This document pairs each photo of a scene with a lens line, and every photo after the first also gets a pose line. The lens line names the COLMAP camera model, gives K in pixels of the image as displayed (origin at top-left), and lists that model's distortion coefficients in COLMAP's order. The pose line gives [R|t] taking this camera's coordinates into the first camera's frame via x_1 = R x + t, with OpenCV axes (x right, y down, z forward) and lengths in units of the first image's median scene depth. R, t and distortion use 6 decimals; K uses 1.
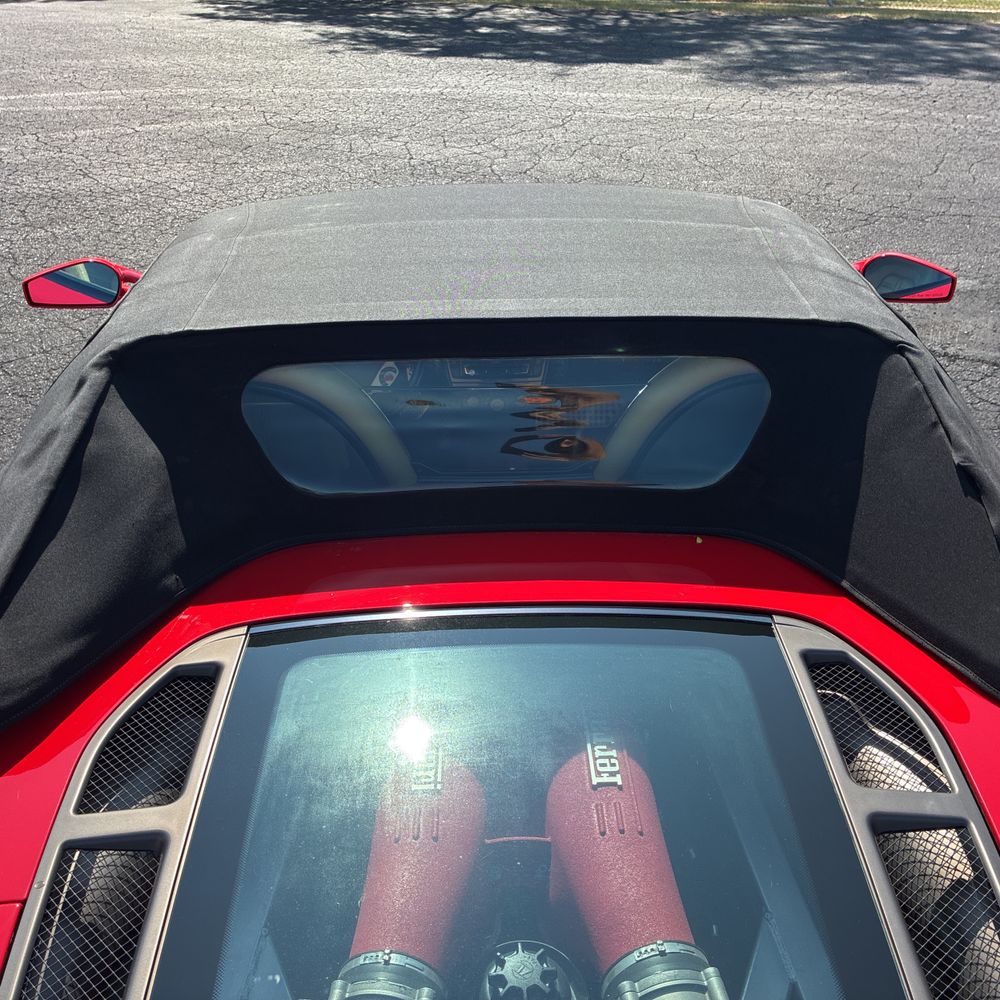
lens RADIAL K [[1009.8, 0, 504.5], [0, 1009.8, 498.4], [0, 0, 1]] dist [0.011578, 0.000000]
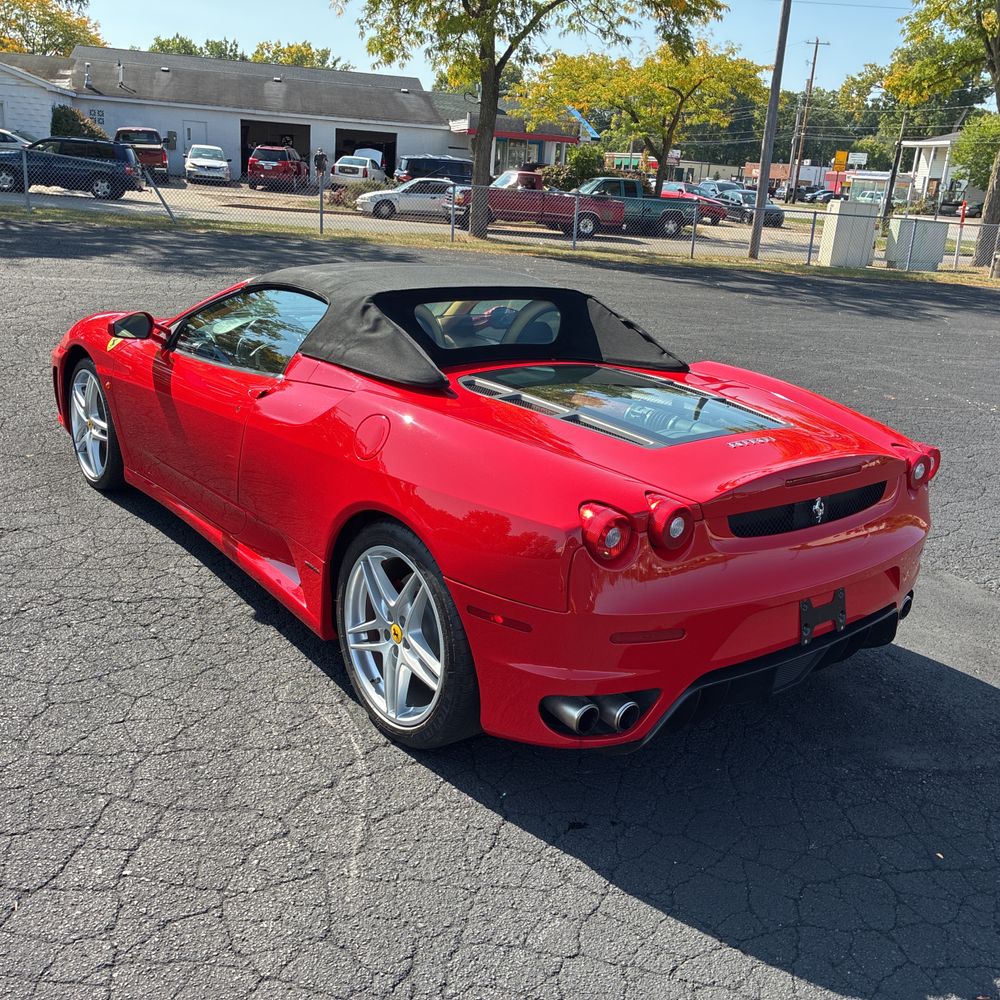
lens RADIAL K [[1009.8, 0, 495.2], [0, 1009.8, 494.2], [0, 0, 1]] dist [0.011578, 0.000000]
pose [[0.793438, -0.120849, 0.596534, -0.212065], [0.237079, 0.964046, -0.120033, 0.090257], [-0.560580, 0.236664, 0.793561, -0.139696]]
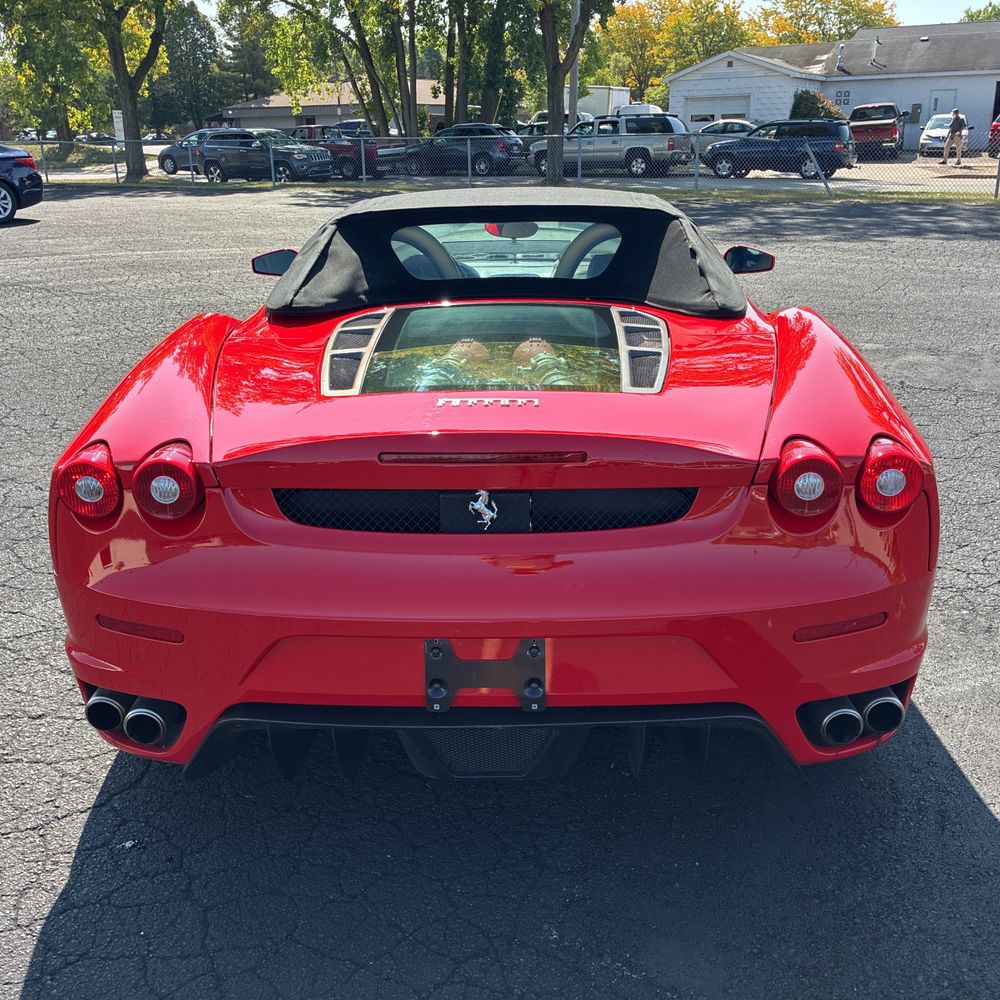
lens RADIAL K [[1009.8, 0, 502.4], [0, 1009.8, 499.7], [0, 0, 1]] dist [0.011578, 0.000000]
pose [[0.998596, 0.008067, -0.052360, 0.014851], [-0.017442, 0.983298, -0.181168, 0.110255], [0.050024, 0.181826, 0.982057, -0.141159]]
